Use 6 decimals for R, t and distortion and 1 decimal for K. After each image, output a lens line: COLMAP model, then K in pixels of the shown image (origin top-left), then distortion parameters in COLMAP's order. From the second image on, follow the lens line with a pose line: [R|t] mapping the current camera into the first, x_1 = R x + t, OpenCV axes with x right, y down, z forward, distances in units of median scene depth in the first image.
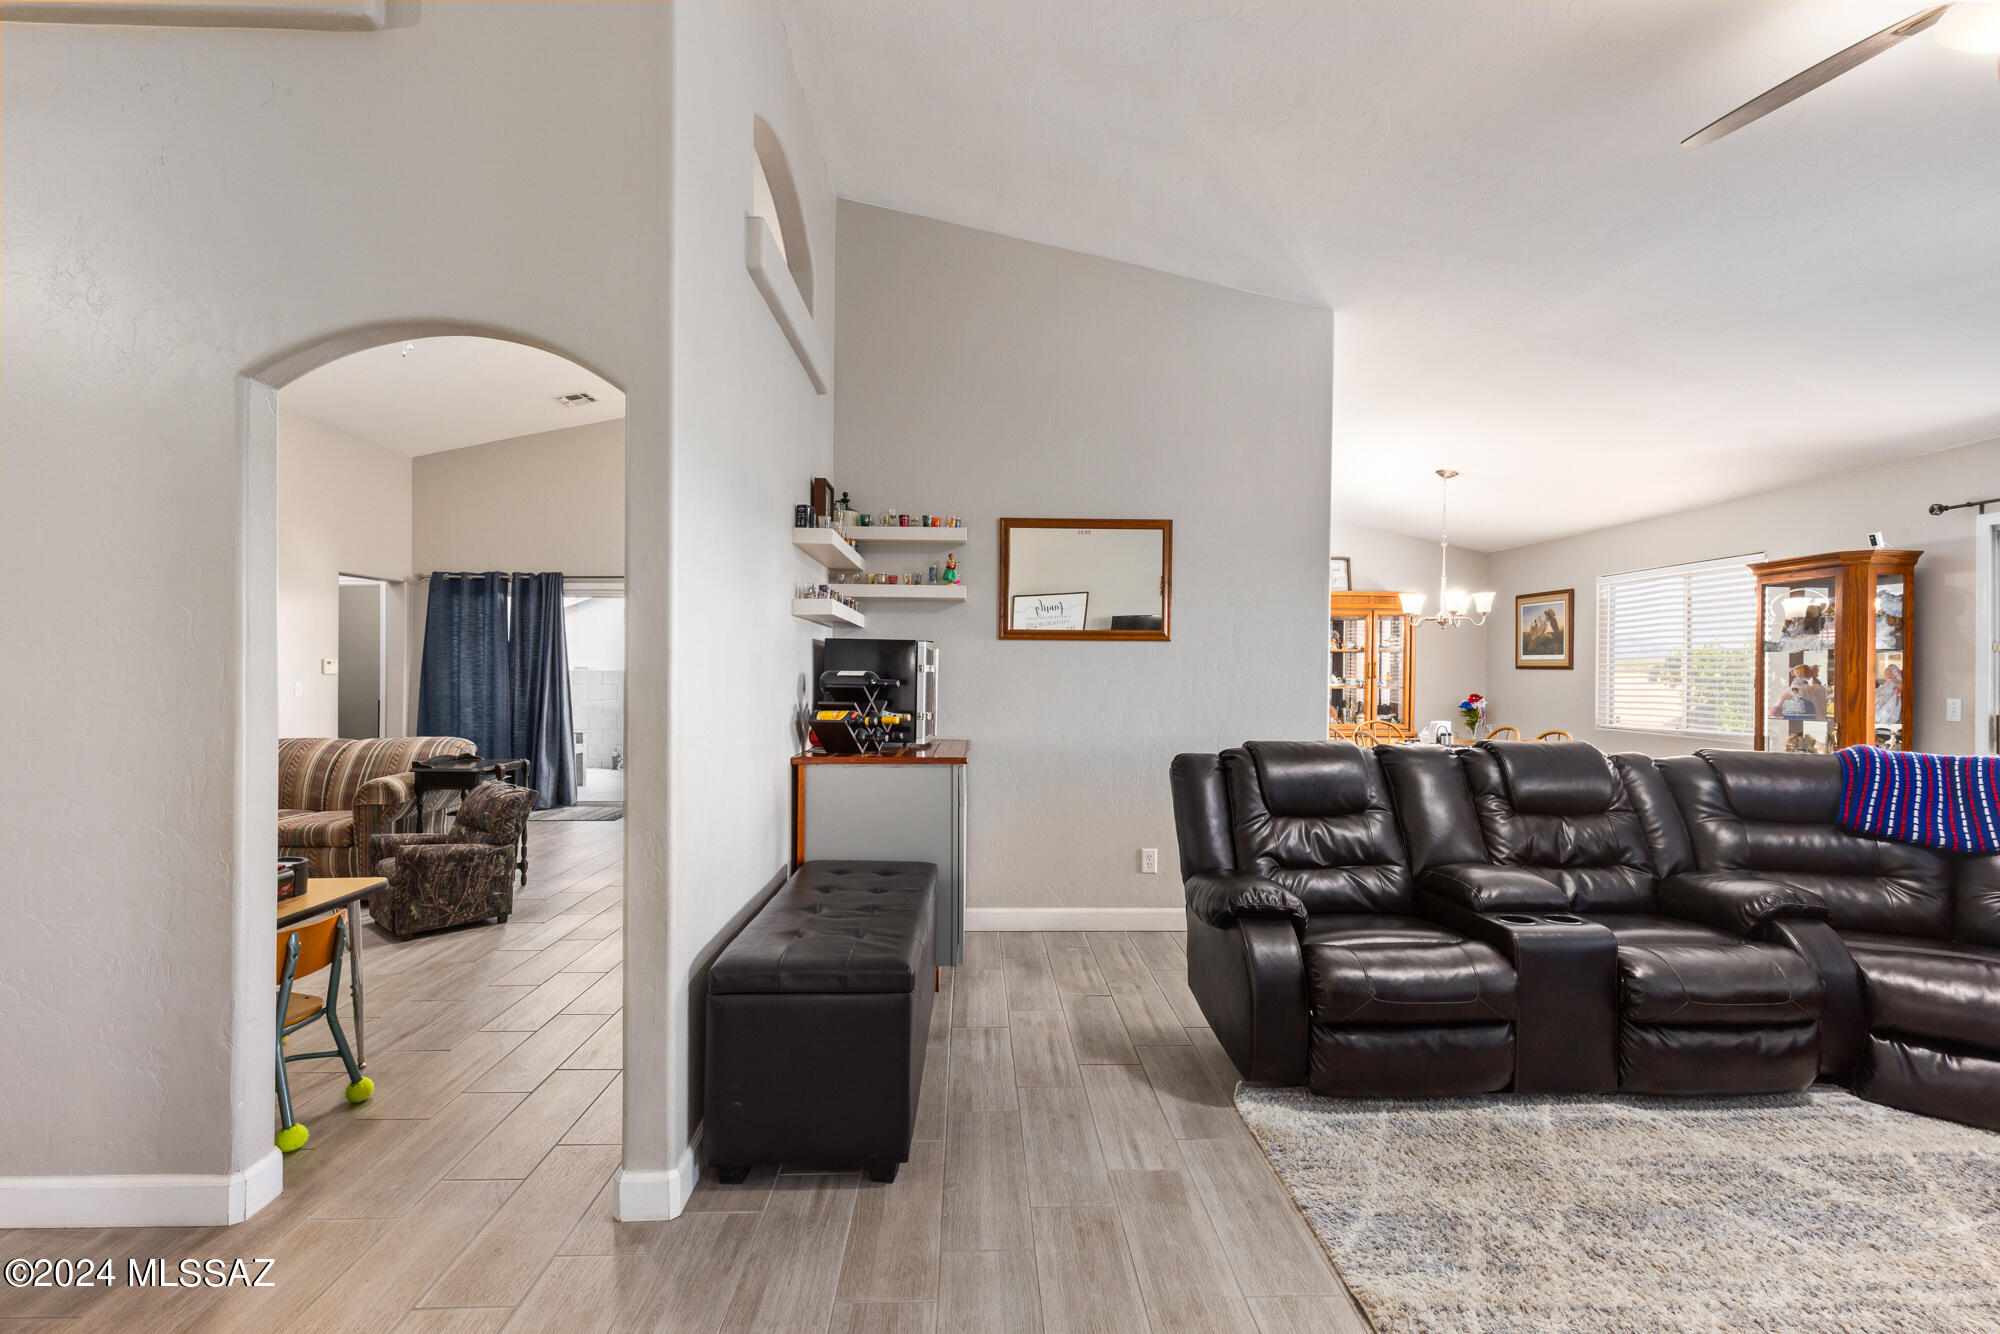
lens RADIAL K [[903.7, 0, 1000.0], [0, 903.7, 667.0], [0, 0, 1]] dist [0.000243, 0.000039]
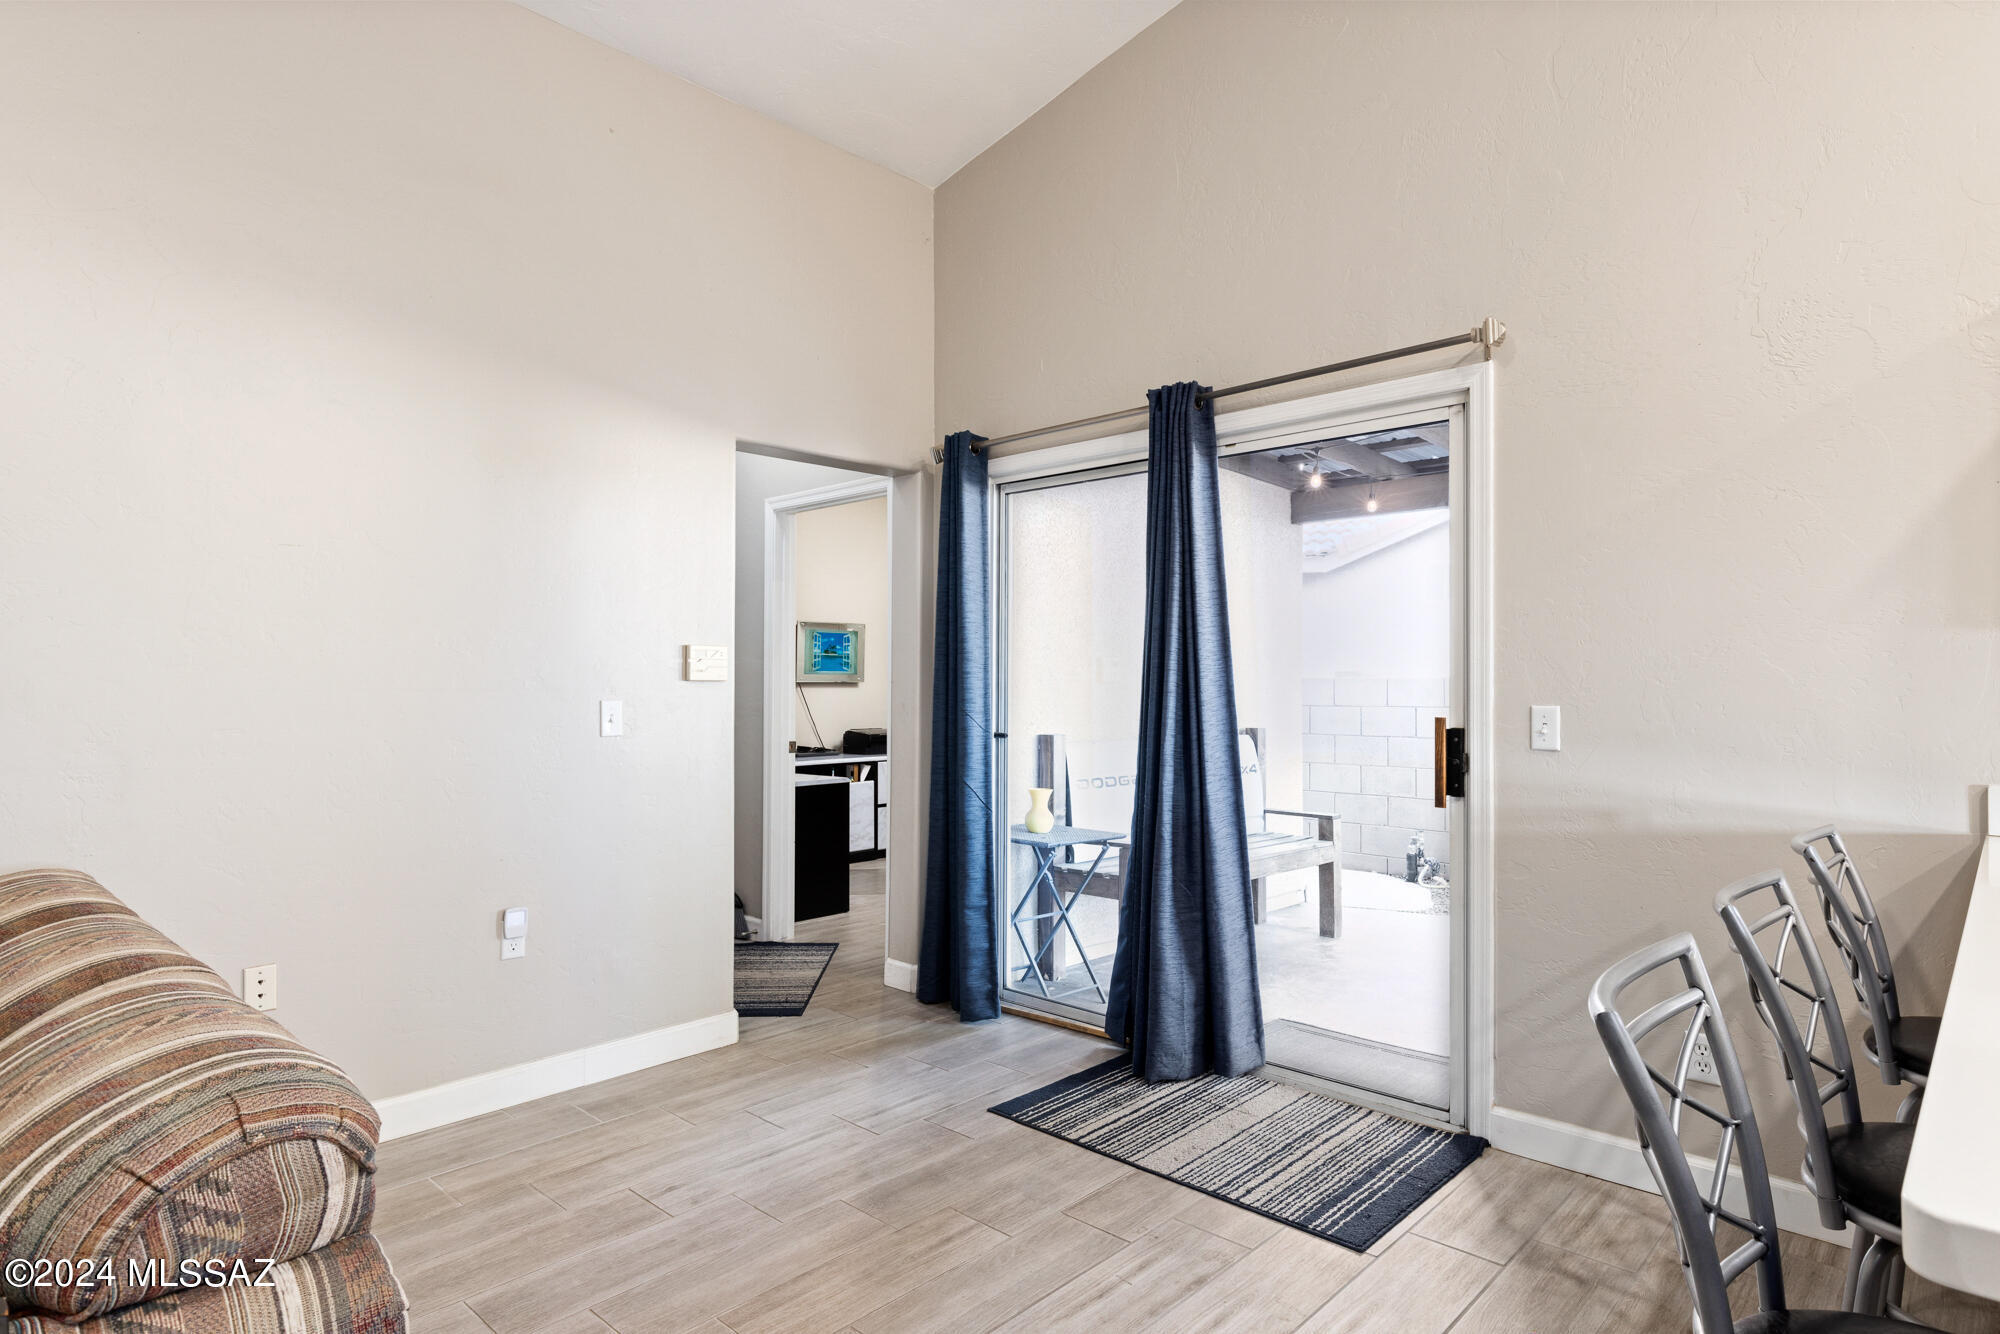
lens RADIAL K [[1083.2, 0, 1000.0], [0, 1083.2, 667.0], [0, 0, 1]] dist [0.000921, -0.001053]
pose [[0.709085, -0.008832, -0.705067, -0.262365], [0.002356, 0.999946, -0.010156, 0.005314], [0.705119, 0.005540, 0.709067, 0.656942]]
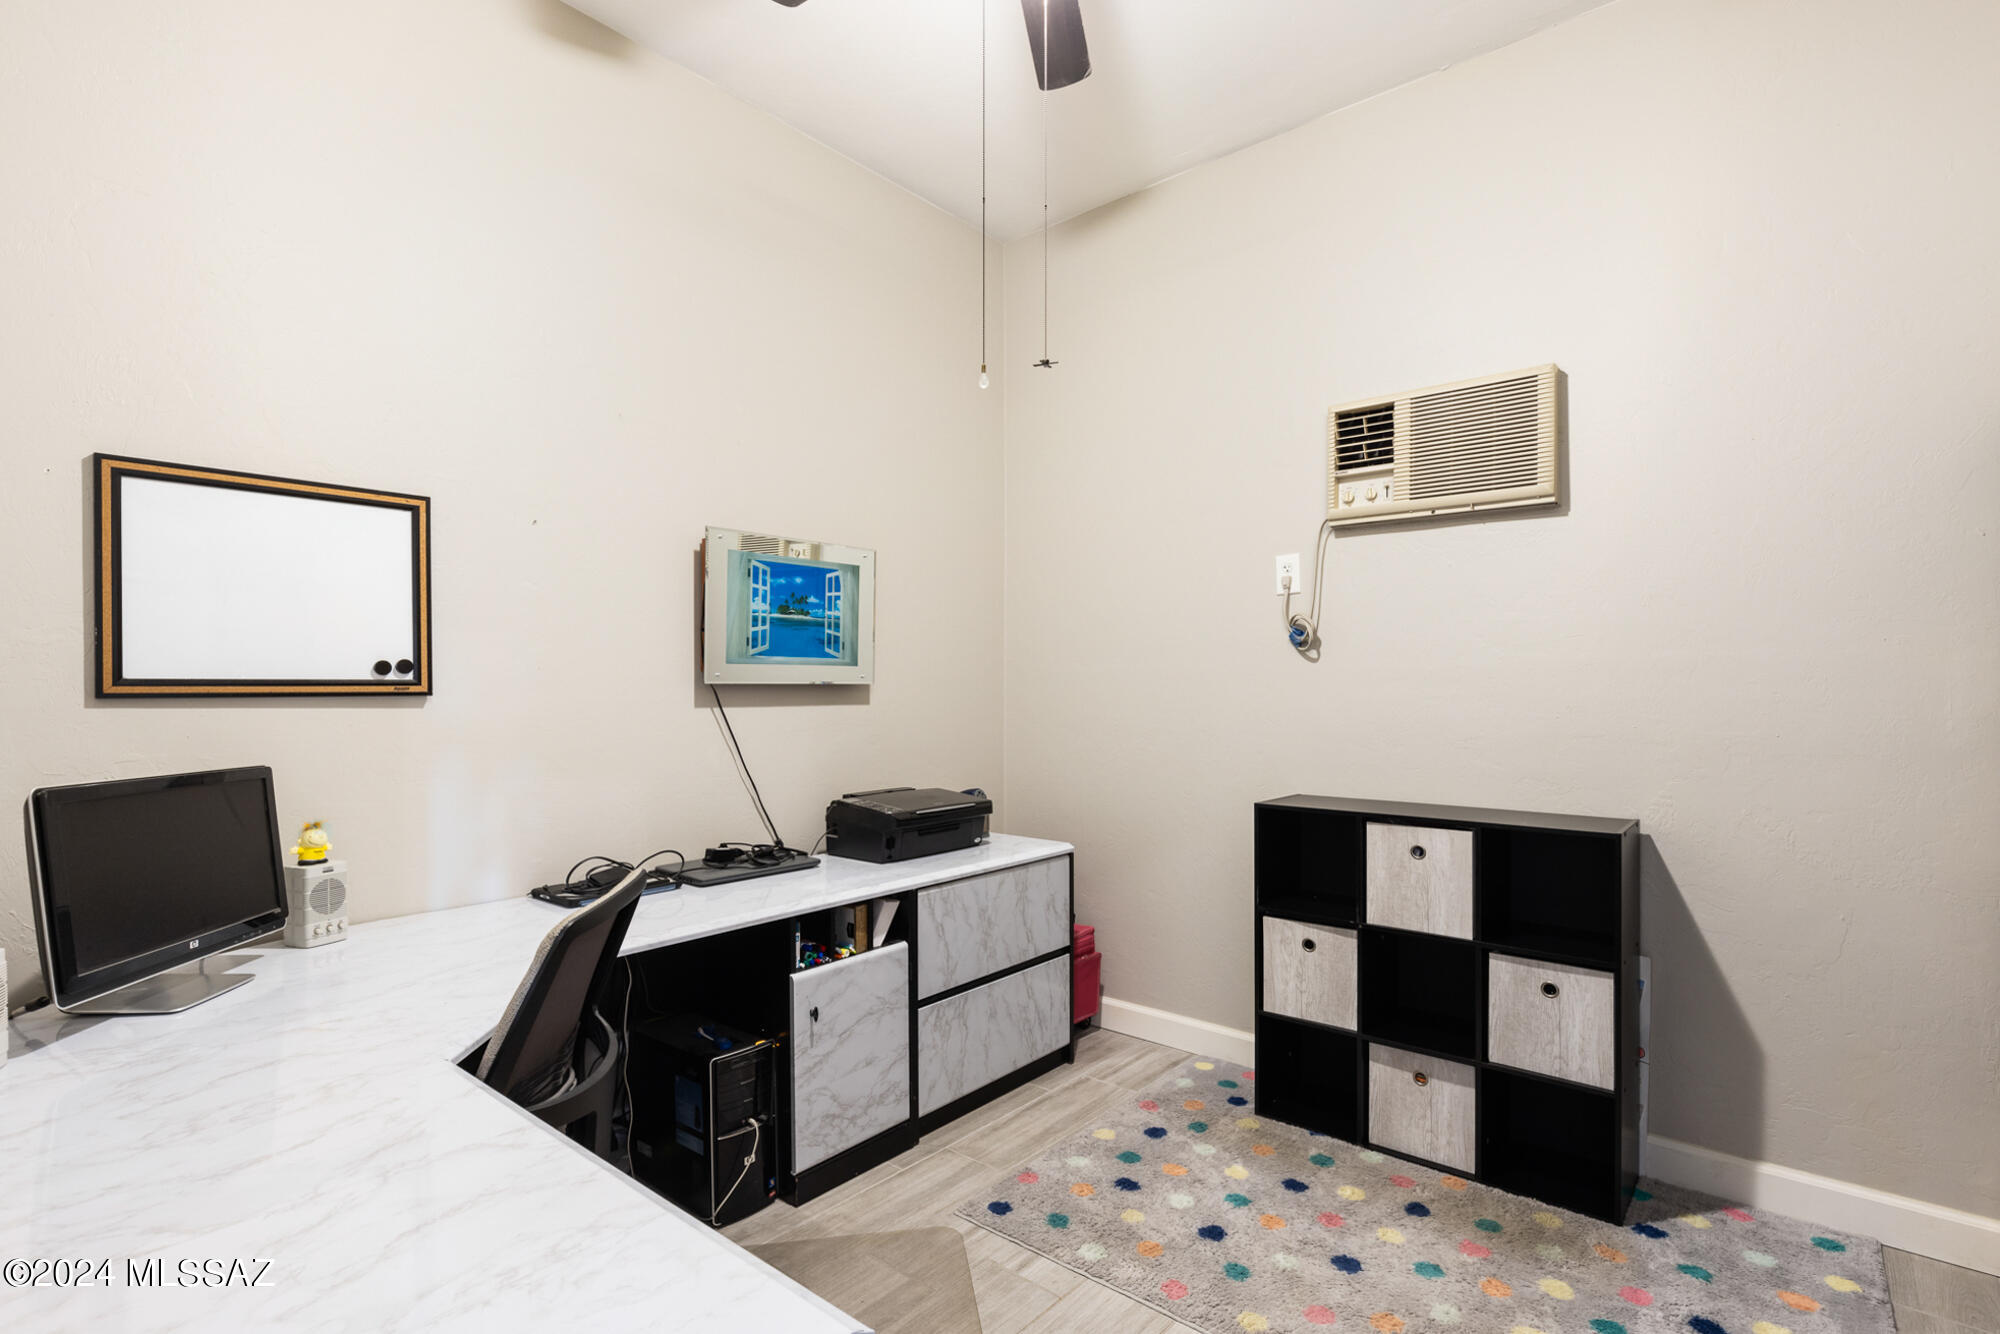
lens RADIAL K [[995.5, 0, 1000.0], [0, 995.5, 667.0], [0, 0, 1]] dist [-0.000424, -0.000054]
pose [[0.723829, -0.013772, -0.689842, -0.271977], [0.012348, 0.999899, -0.007006, 0.005332], [0.689869, -0.003447, 0.723926, 0.664248]]
